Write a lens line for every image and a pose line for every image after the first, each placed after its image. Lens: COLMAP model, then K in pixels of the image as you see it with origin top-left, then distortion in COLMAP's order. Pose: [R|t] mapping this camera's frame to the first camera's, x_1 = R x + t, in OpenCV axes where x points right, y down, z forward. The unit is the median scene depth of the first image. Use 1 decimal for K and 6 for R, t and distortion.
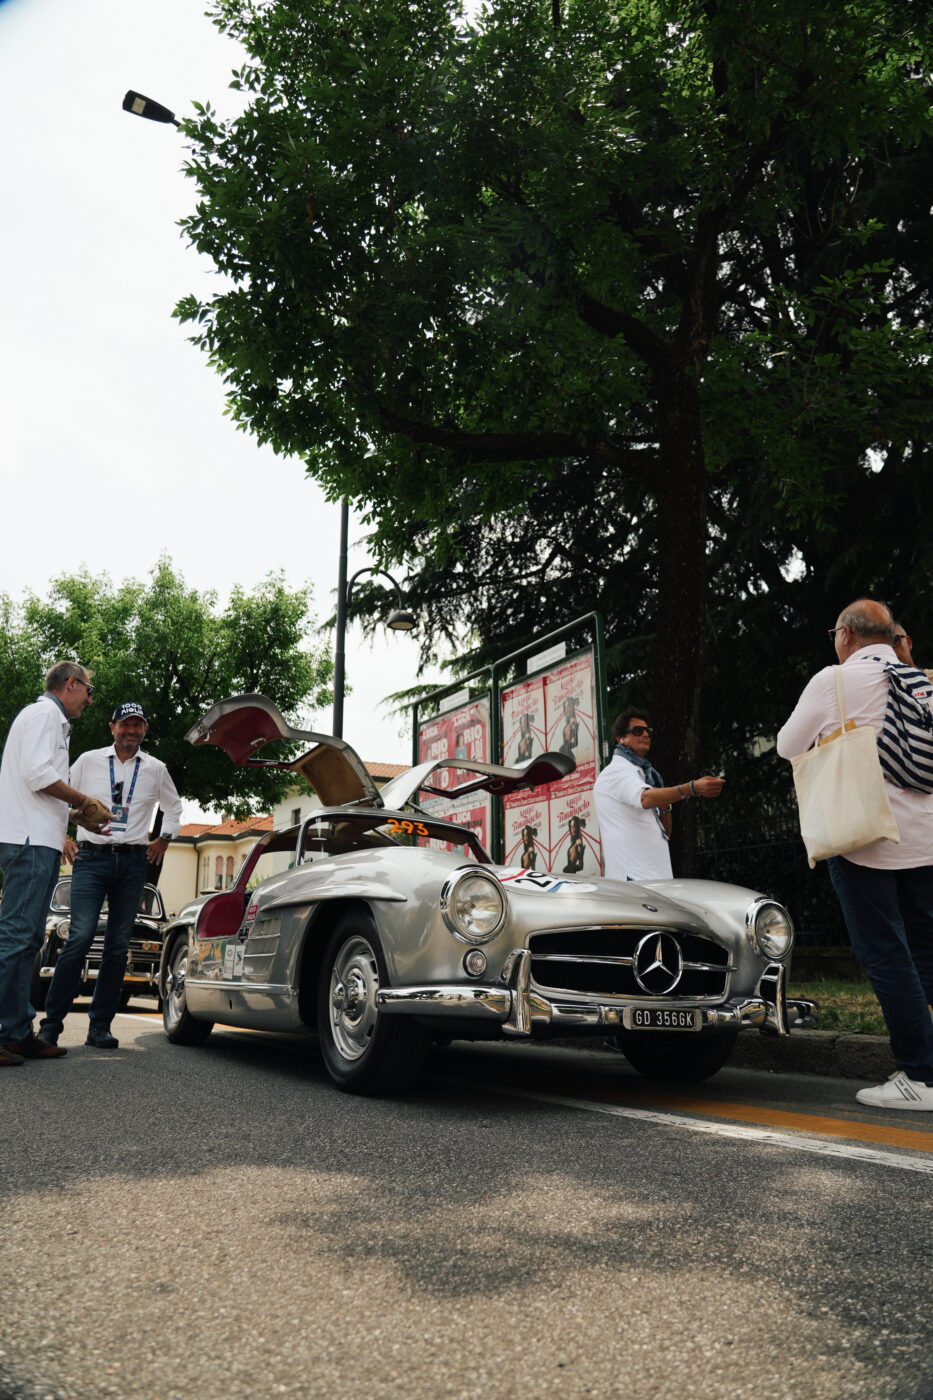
lens RADIAL K [[952.0, 0, 460.5], [0, 952.0, 700.5], [0, 0, 1]] dist [-0.029132, 0.021381]
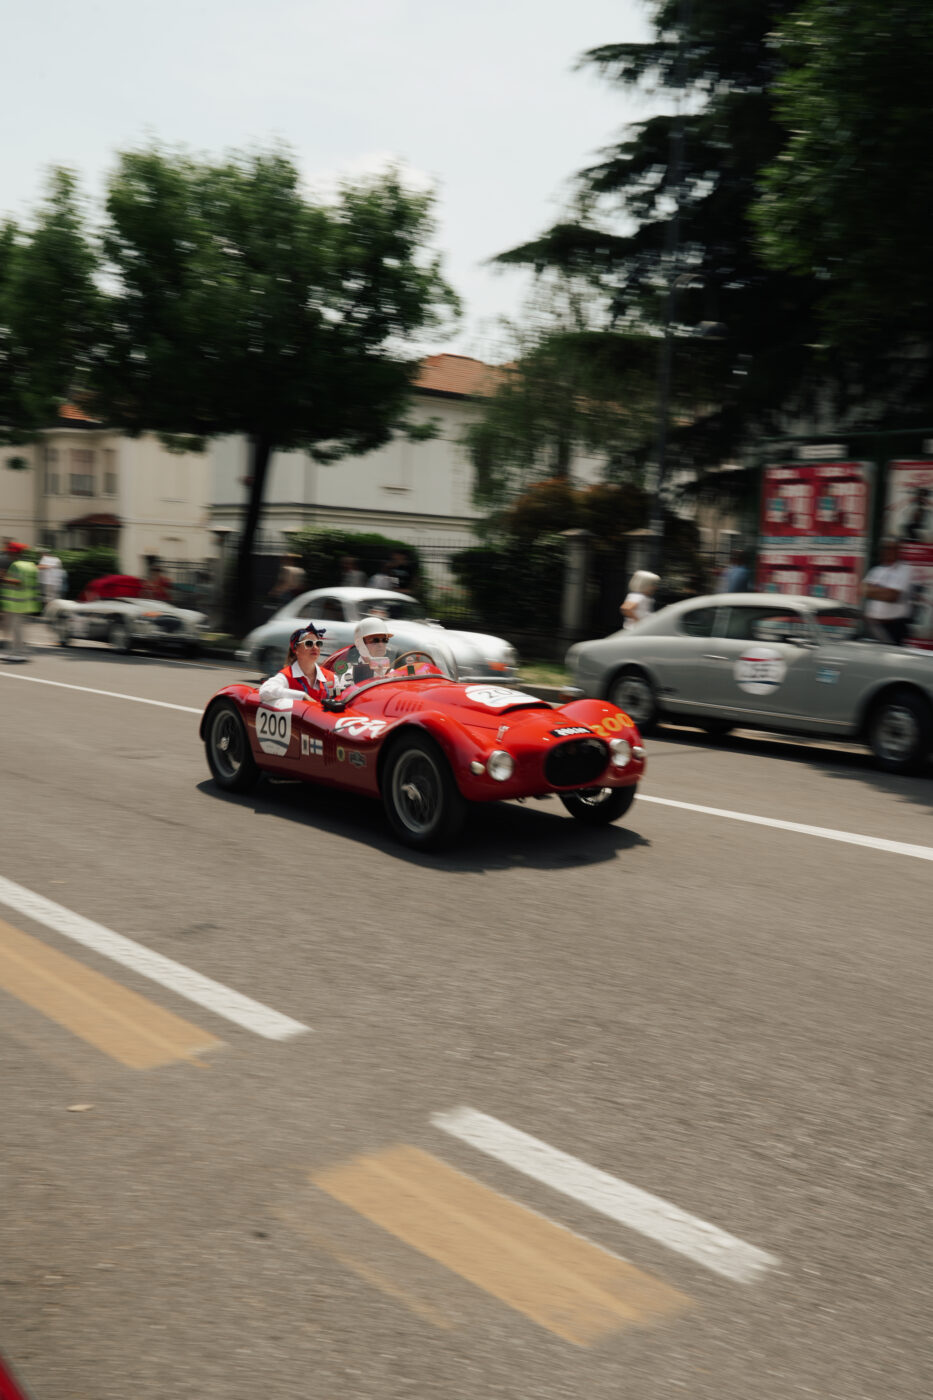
lens RADIAL K [[1362.1, 0, 472.7], [0, 1362.1, 704.5], [0, 0, 1]] dist [0.026819, 0.000000]
pose [[0.986944, 0.028338, 0.158550, -0.315579], [-0.082339, 0.934814, 0.345460, -0.116447], [-0.138426, -0.354005, 0.924943, -0.245311]]
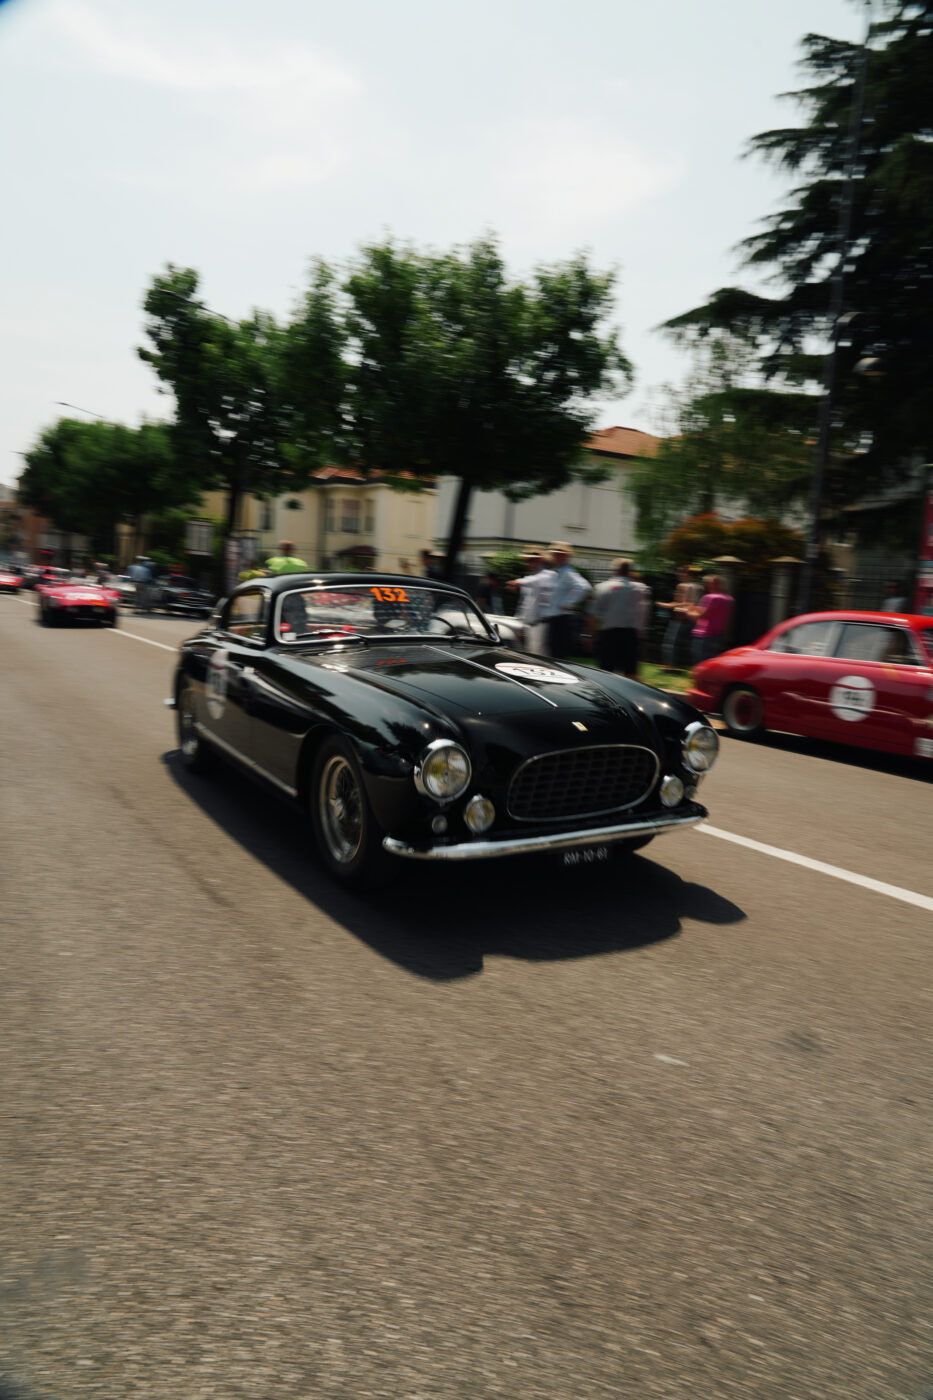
lens RADIAL K [[952.0, 0, 460.5], [0, 952.0, 699.7], [0, 0, 1]] dist [-0.029132, 0.021381]
pose [[0.997527, 0.069039, -0.013175, -0.288591], [-0.059246, 0.926805, 0.370840, -0.063463], [0.037813, -0.369143, 0.928603, -0.066848]]
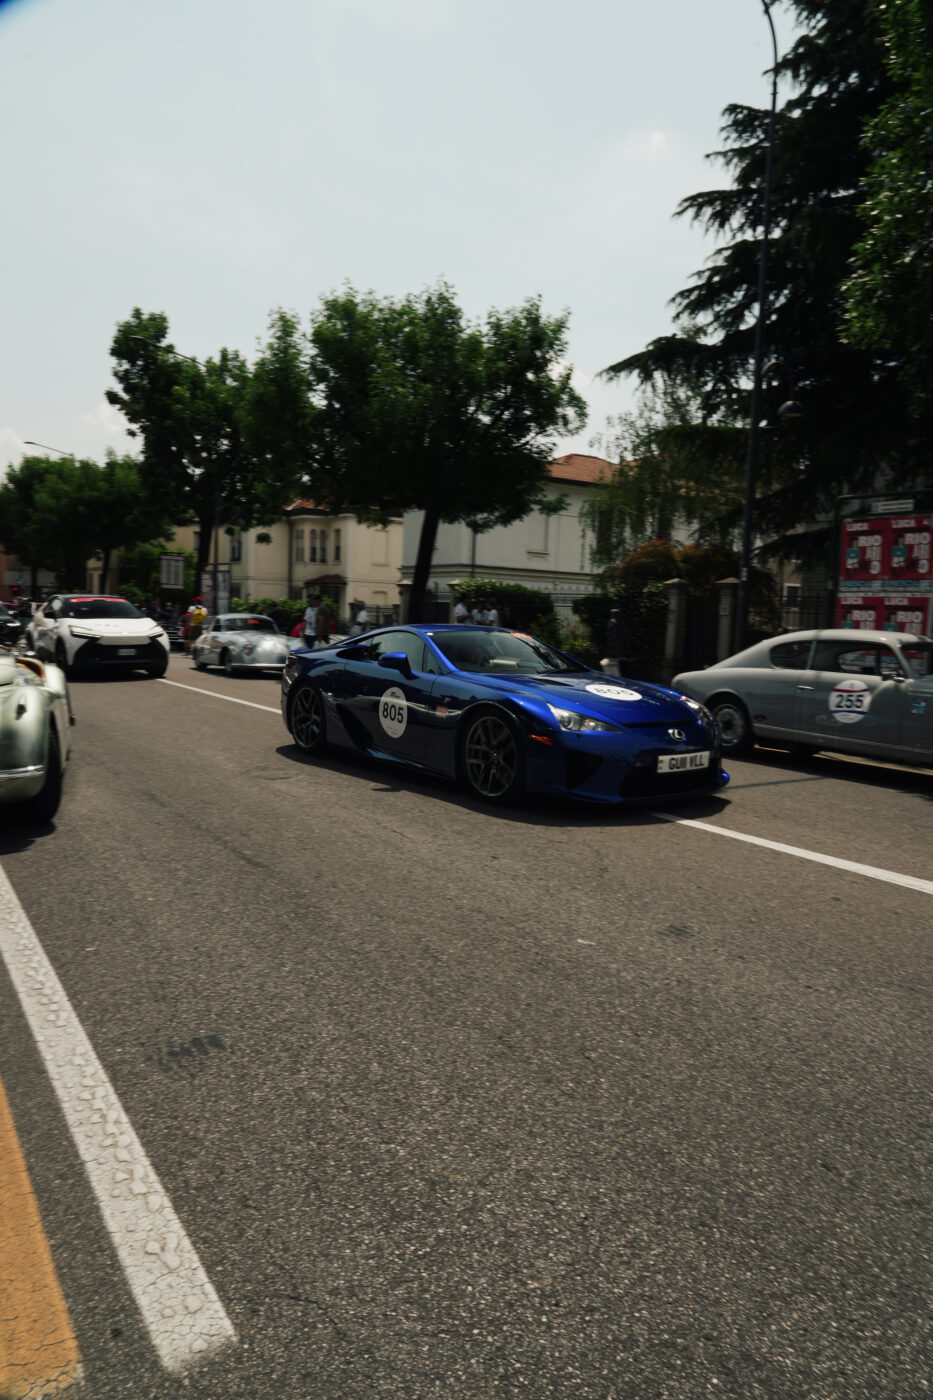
lens RADIAL K [[952.0, 0, 465.0], [0, 952.0, 704.4], [0, 0, 1]] dist [-0.029132, 0.021381]
pose [[0.999024, 0.038853, 0.021023, -0.288286], [-0.043756, 0.935747, 0.349948, -0.081993], [-0.006076, -0.350527, 0.936533, -0.126157]]
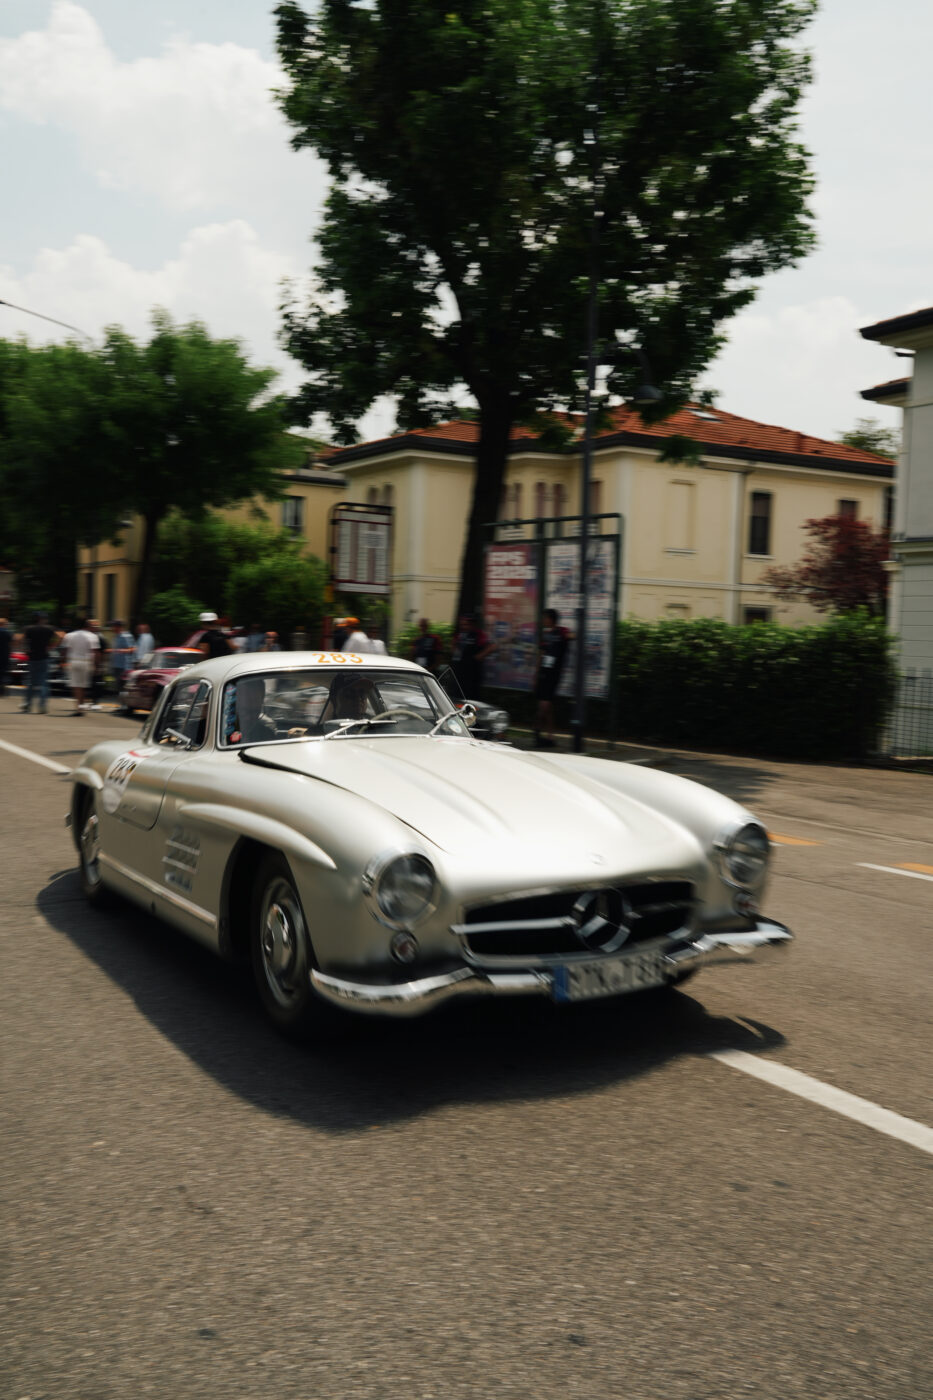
lens RADIAL K [[1320.5, 0, 458.1], [0, 1320.5, 702.3], [0, 0, 1]] dist [0.023781, 0.000000]
pose [[0.998294, 0.041313, -0.041270, -0.744960], [-0.026735, 0.951667, 0.305964, 0.160774], [0.051916, -0.304339, 0.951148, 0.751346]]
